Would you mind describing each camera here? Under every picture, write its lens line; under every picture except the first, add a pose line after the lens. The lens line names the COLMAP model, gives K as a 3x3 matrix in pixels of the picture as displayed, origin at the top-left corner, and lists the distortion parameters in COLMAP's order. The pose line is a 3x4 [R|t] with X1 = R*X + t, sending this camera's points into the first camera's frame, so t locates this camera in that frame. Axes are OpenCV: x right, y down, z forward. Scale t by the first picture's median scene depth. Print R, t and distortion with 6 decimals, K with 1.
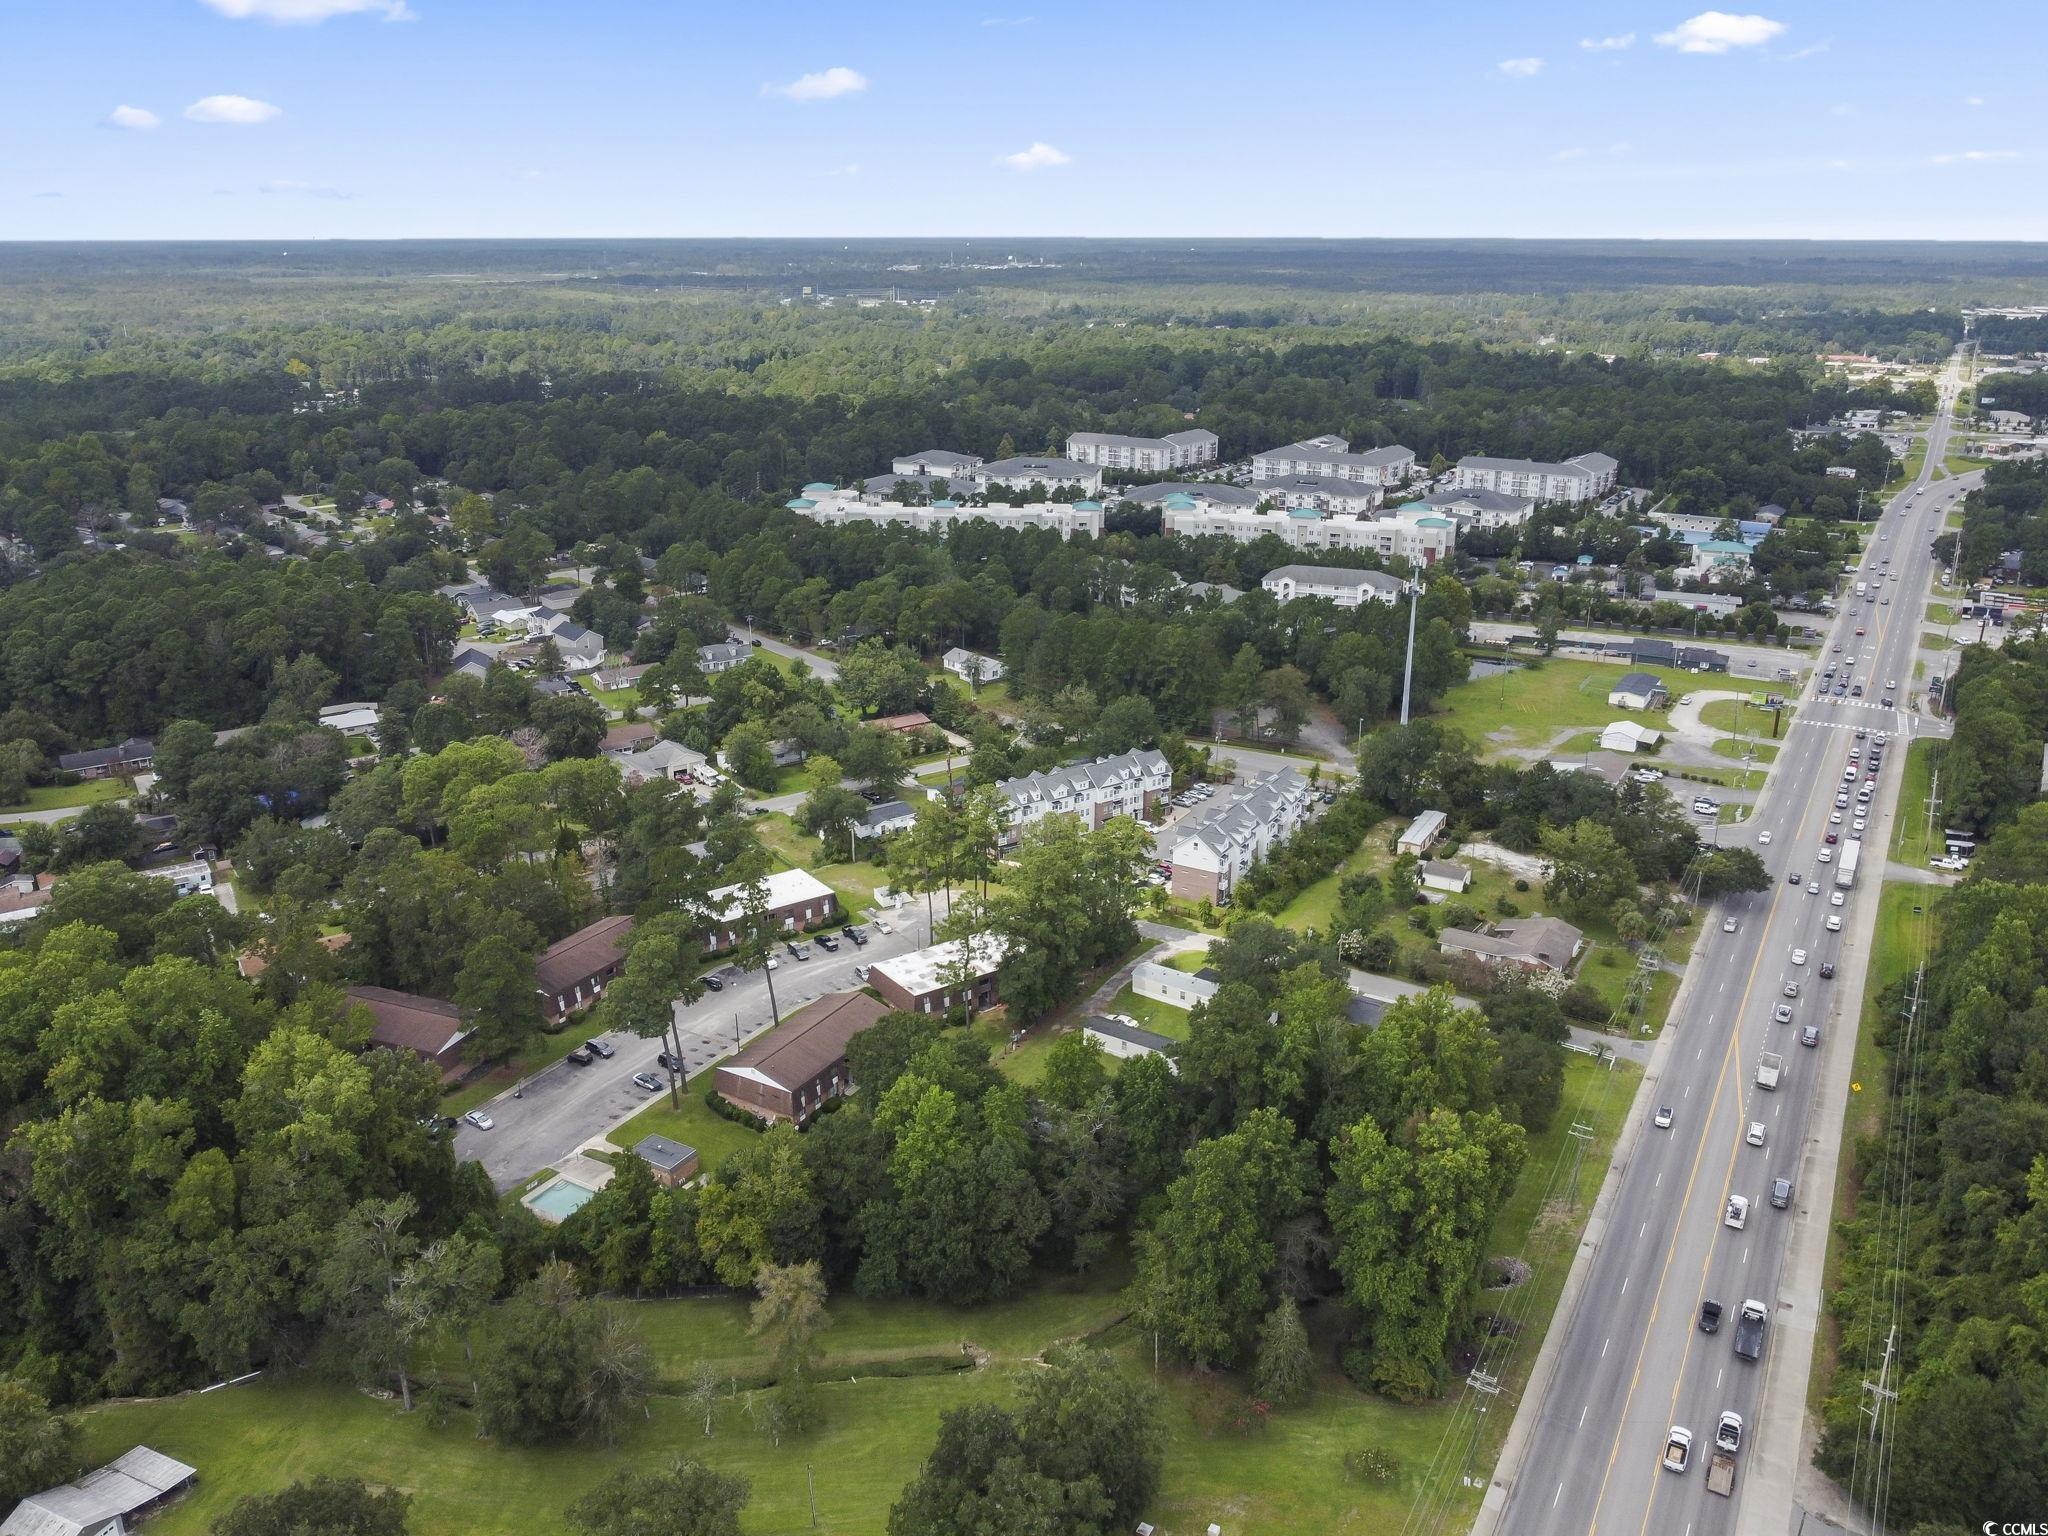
lens RADIAL K [[1632.3, 0, 1048.3], [0, 1632.3, 765.9], [0, 0, 1]] dist [0.004651, -0.003171]
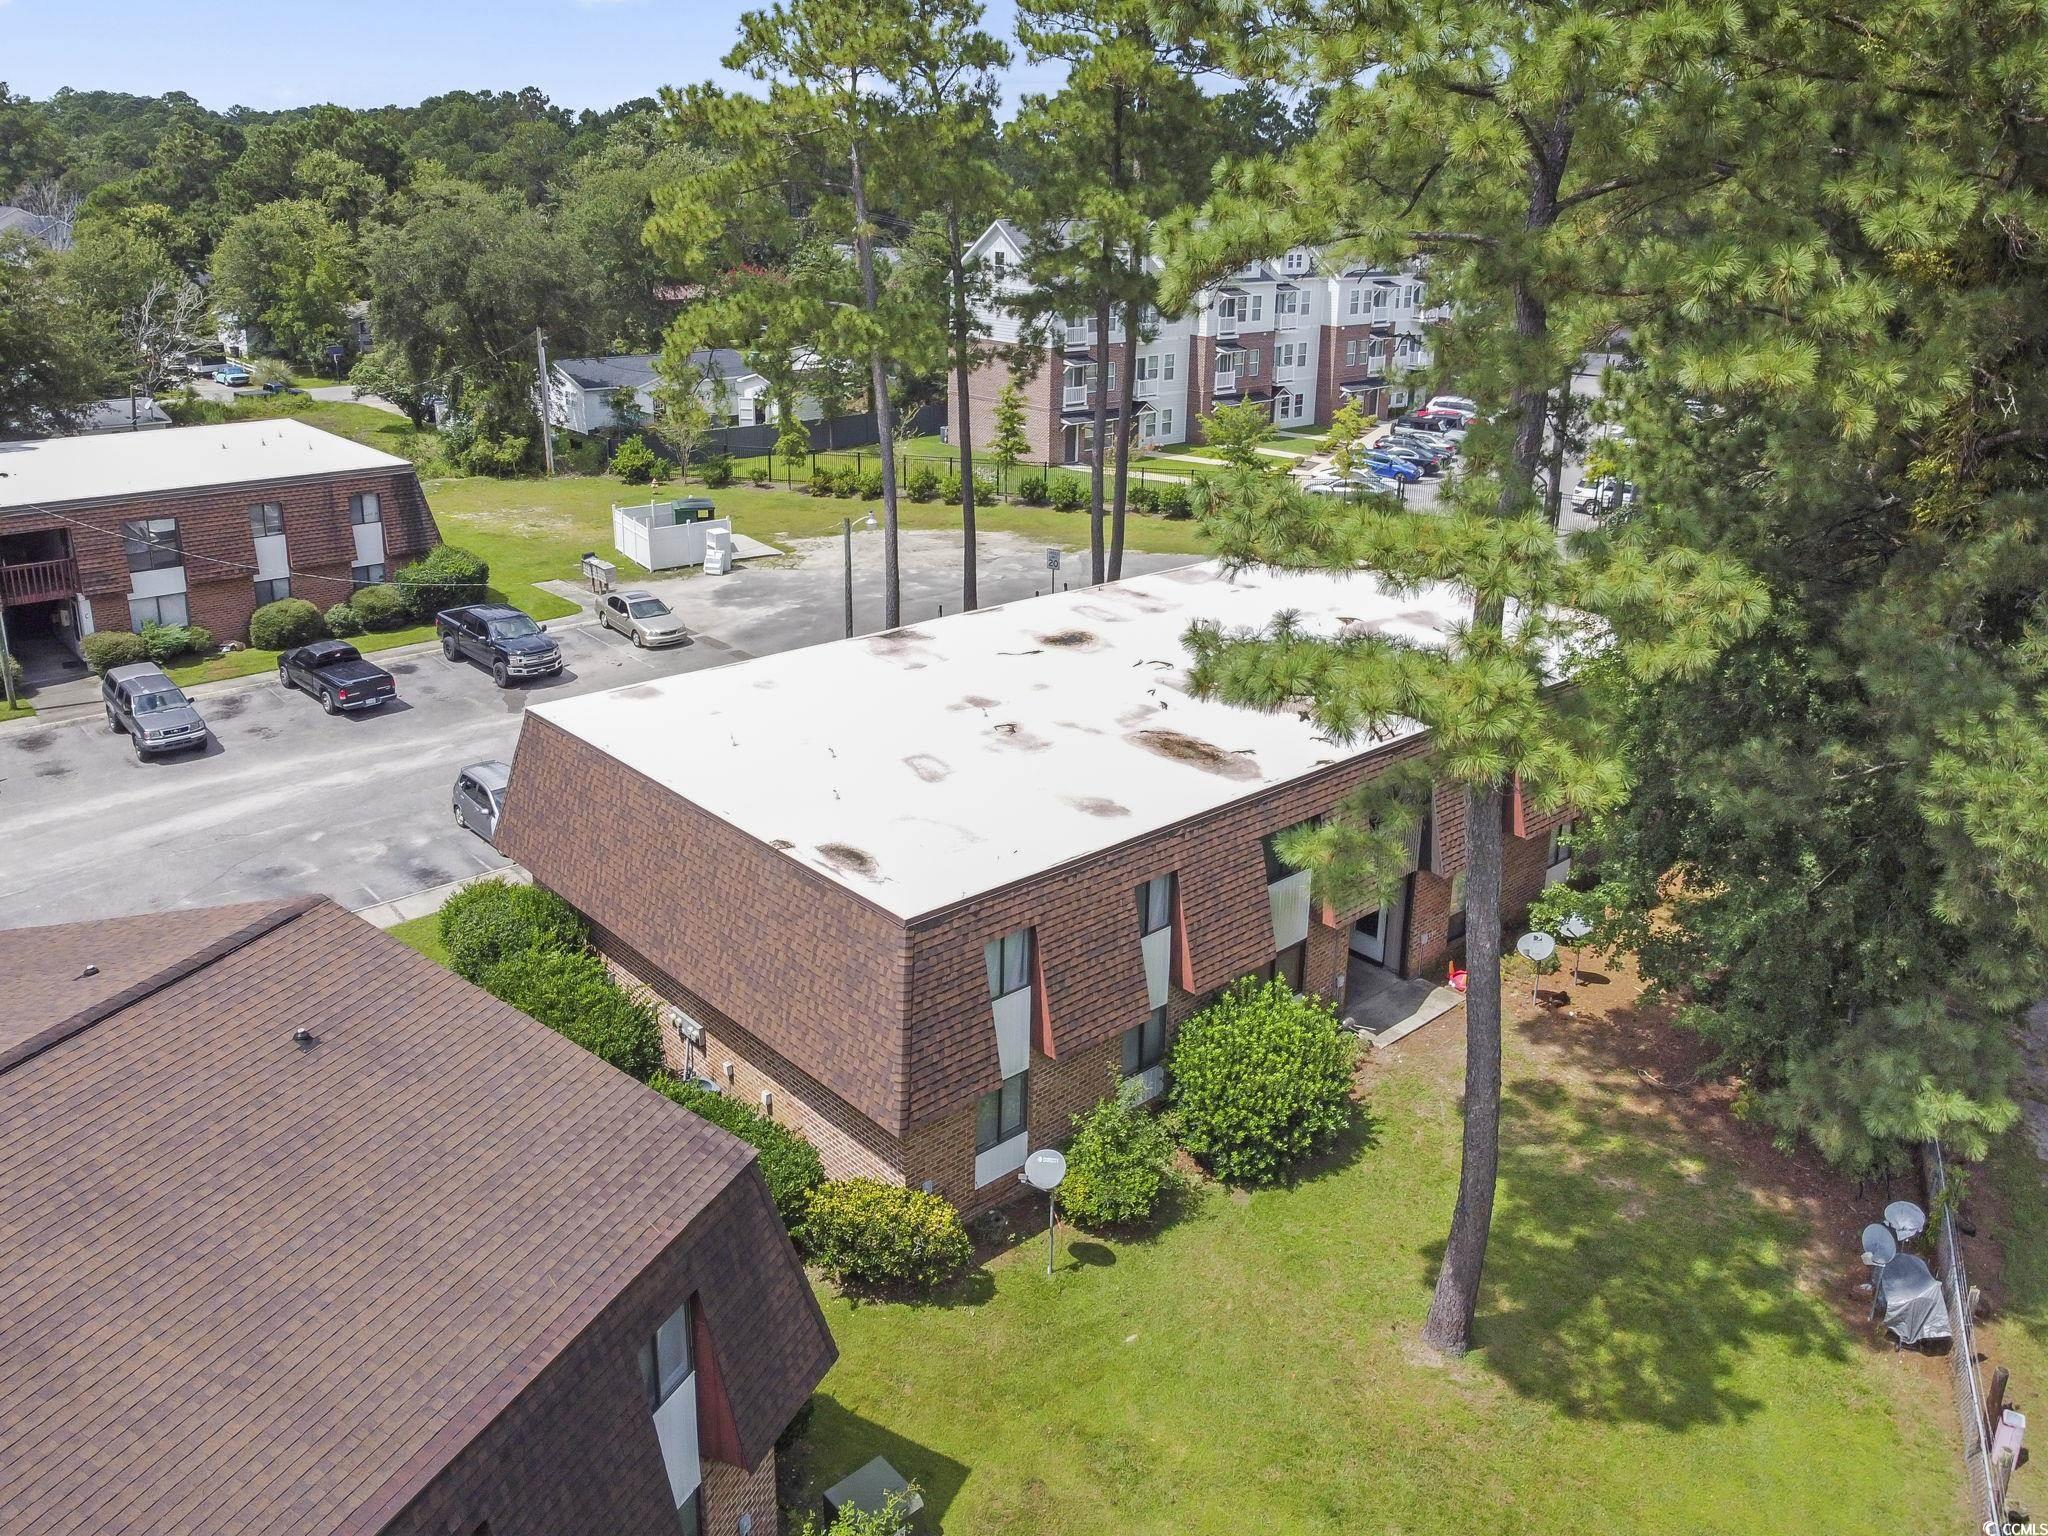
lens RADIAL K [[1632.3, 0, 1048.3], [0, 1632.3, 765.9], [0, 0, 1]] dist [0.004651, -0.003171]
pose [[0.993973, -0.020469, 0.107697, -0.071300], [0.016105, 0.999019, 0.041240, 0.109912], [-0.108435, -0.039257, 0.993328, 0.778570]]
